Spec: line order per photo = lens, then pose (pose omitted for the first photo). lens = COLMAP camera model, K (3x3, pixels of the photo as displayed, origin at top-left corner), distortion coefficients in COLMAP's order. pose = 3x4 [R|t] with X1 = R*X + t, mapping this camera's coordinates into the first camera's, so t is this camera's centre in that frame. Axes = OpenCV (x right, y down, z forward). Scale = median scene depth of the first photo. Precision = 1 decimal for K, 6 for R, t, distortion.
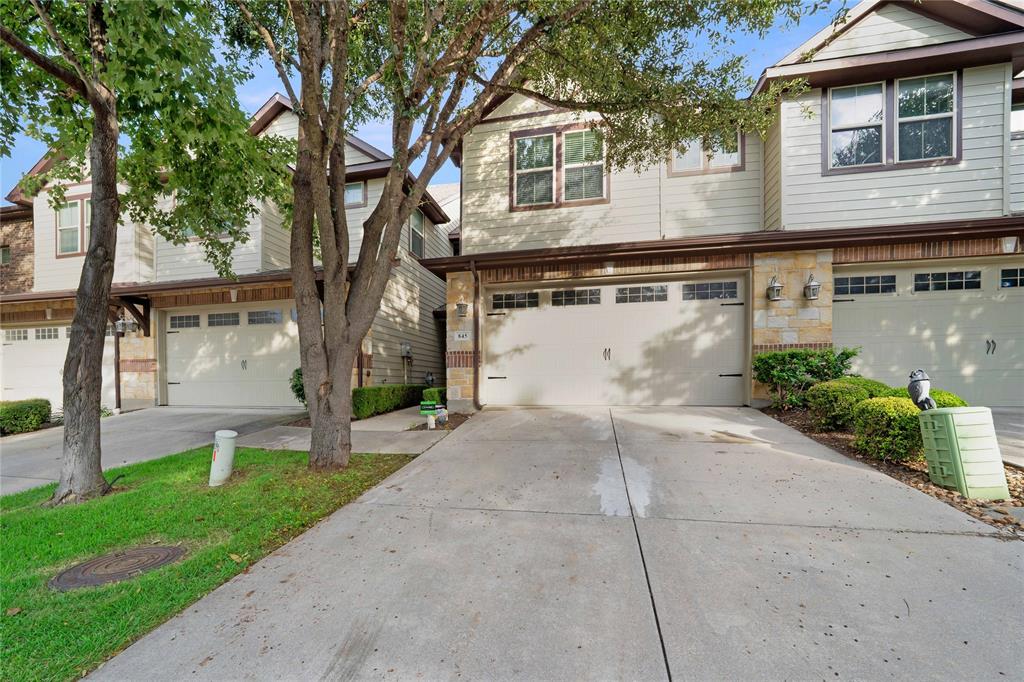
lens RADIAL K [[362.4, 0, 521.8], [0, 362.4, 404.4], [0, 0, 1]] dist [-0.017382, 0.002261]
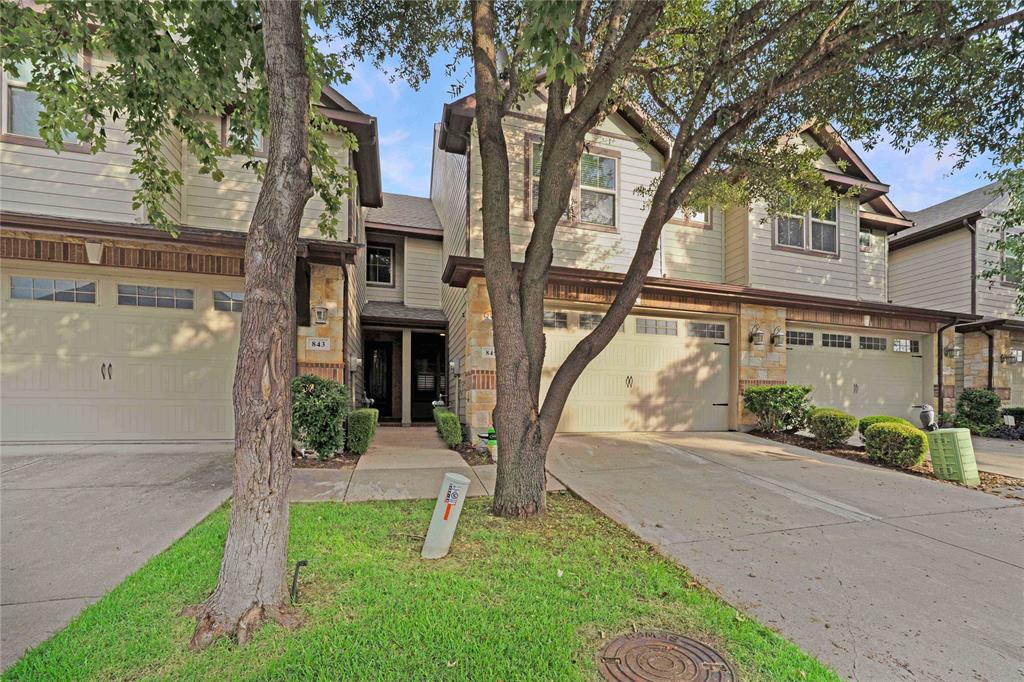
lens RADIAL K [[404.3, 0, 511.9], [0, 404.3, 423.2], [0, 0, 1]] dist [-0.005390, 0.000152]
pose [[0.892334, -0.003416, 0.451363, -0.598244], [0.013156, 0.999743, -0.018442, -0.004052], [-0.451184, 0.022395, 0.892150, 0.137643]]
